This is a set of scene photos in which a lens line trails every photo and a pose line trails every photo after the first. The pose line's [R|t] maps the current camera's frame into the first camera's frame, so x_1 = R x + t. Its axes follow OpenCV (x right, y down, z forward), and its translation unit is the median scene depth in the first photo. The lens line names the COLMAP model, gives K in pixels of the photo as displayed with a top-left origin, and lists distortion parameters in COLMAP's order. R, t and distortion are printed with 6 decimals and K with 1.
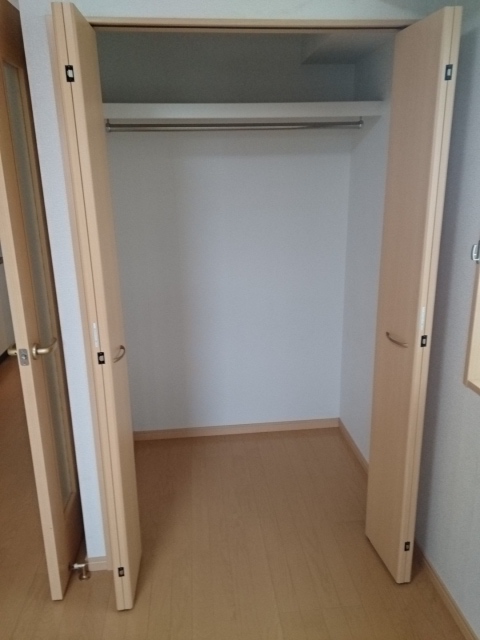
lens RADIAL K [[515.8, 0, 237.7], [0, 515.8, 319.5], [0, 0, 1]] dist [0.058366, -0.031459]
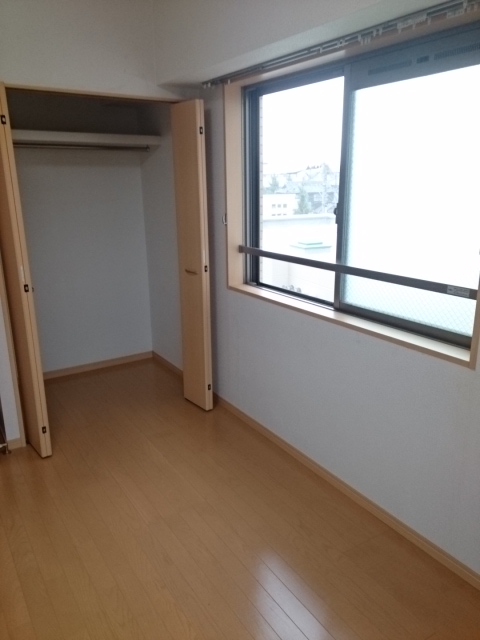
lens RADIAL K [[515.8, 0, 255.9], [0, 515.8, 325.1], [0, 0, 1]] dist [0.058366, -0.031459]
pose [[0.881962, -0.116482, 0.456699, -0.325499], [0.120493, 0.992504, 0.020447, 0.204747], [-0.455657, 0.036996, 0.889386, -0.669267]]
